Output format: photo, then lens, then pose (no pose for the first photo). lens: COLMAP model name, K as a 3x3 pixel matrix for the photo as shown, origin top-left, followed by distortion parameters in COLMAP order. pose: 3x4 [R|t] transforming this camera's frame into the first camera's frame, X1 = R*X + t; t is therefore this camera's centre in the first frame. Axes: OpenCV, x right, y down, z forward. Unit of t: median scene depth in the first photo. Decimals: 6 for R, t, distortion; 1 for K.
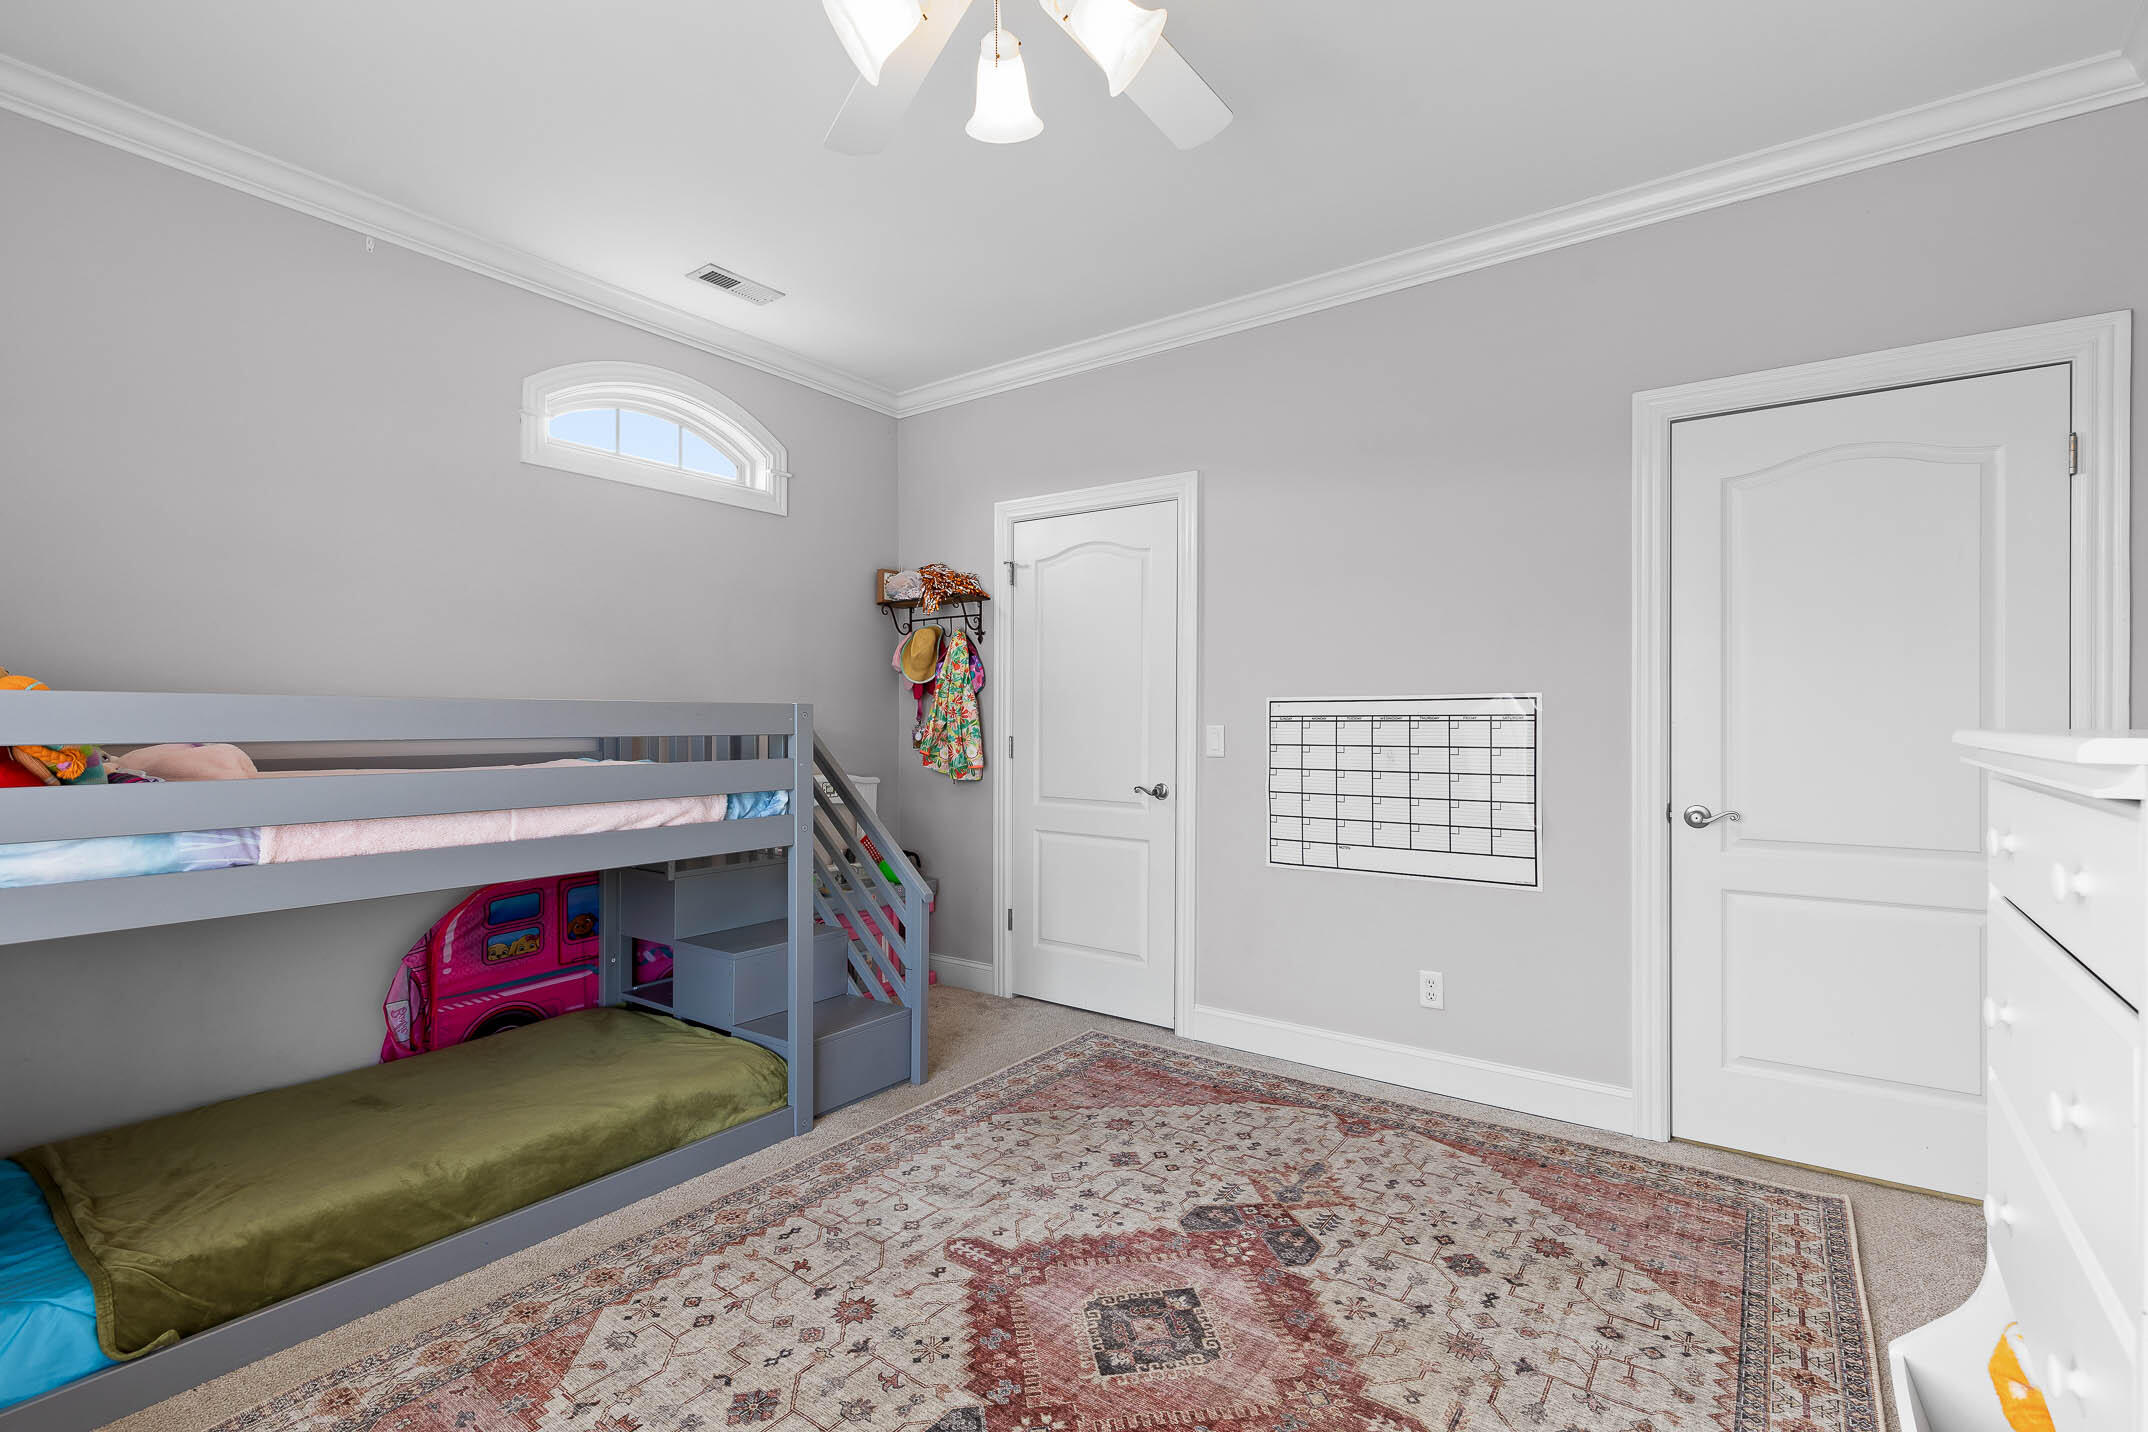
lens RADIAL K [[987.6, 0, 1069.3], [0, 987.6, 697.6], [0, 0, 1]] dist [0.006291, 0.000105]
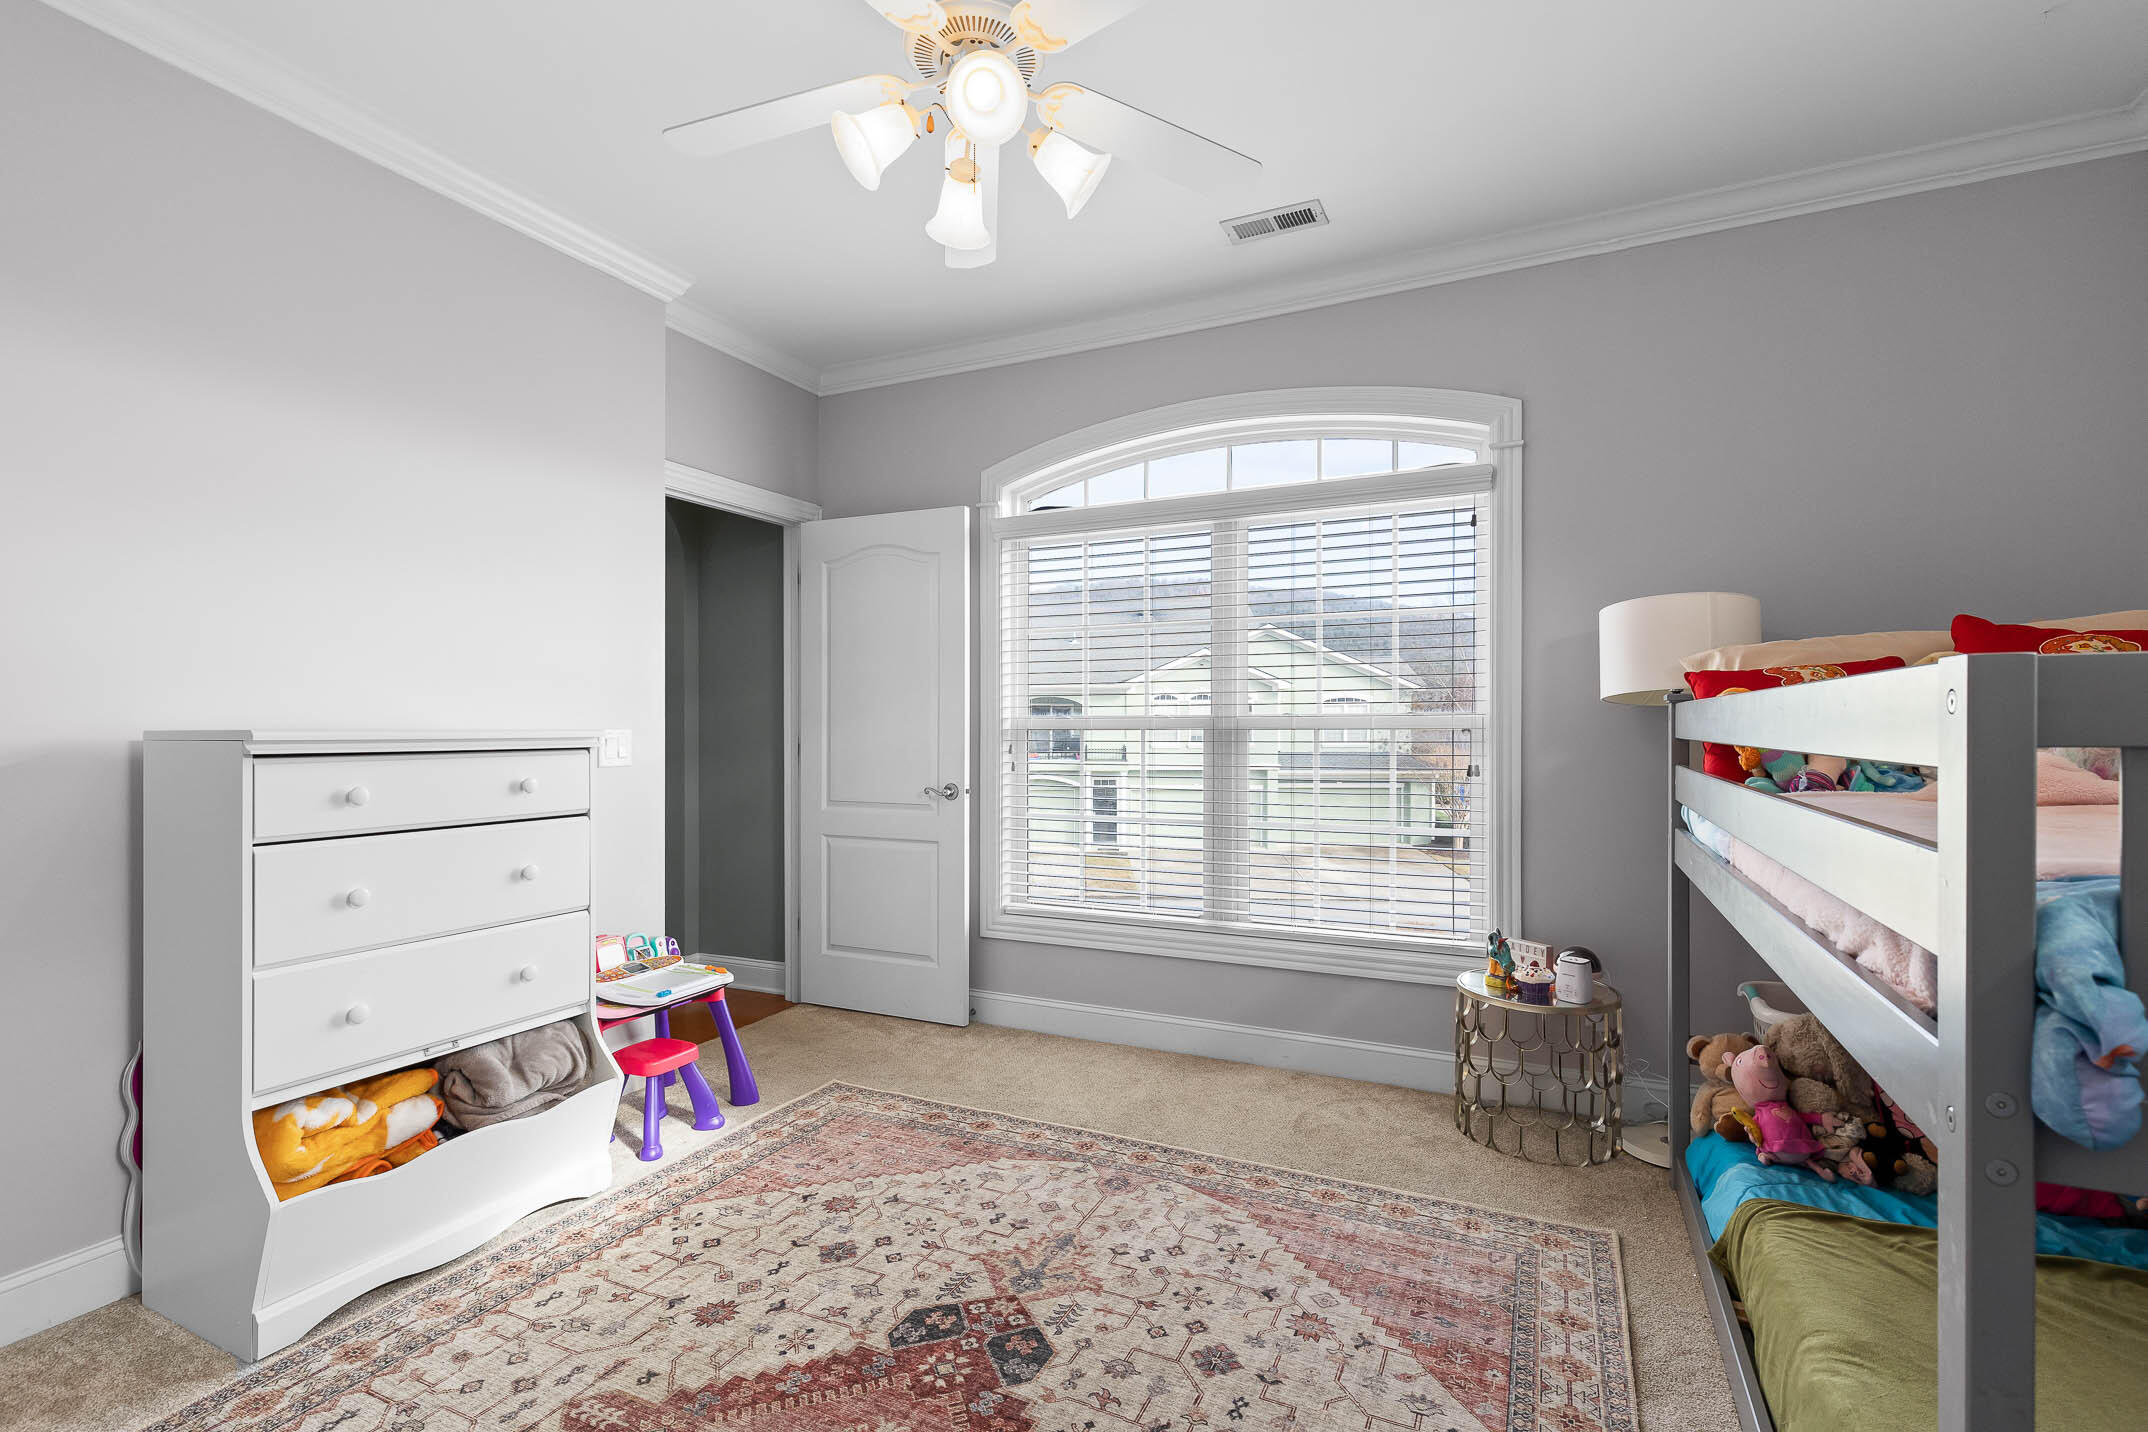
lens RADIAL K [[987.6, 0, 1081.0], [0, 987.6, 727.5], [0, 0, 1]] dist [0.006291, 0.000105]
pose [[0.984644, -0.006535, 0.174453, 0.126901], [0.001538, 0.999585, 0.028760, 0.005326], [-0.174569, -0.028050, 0.984245, 0.178873]]
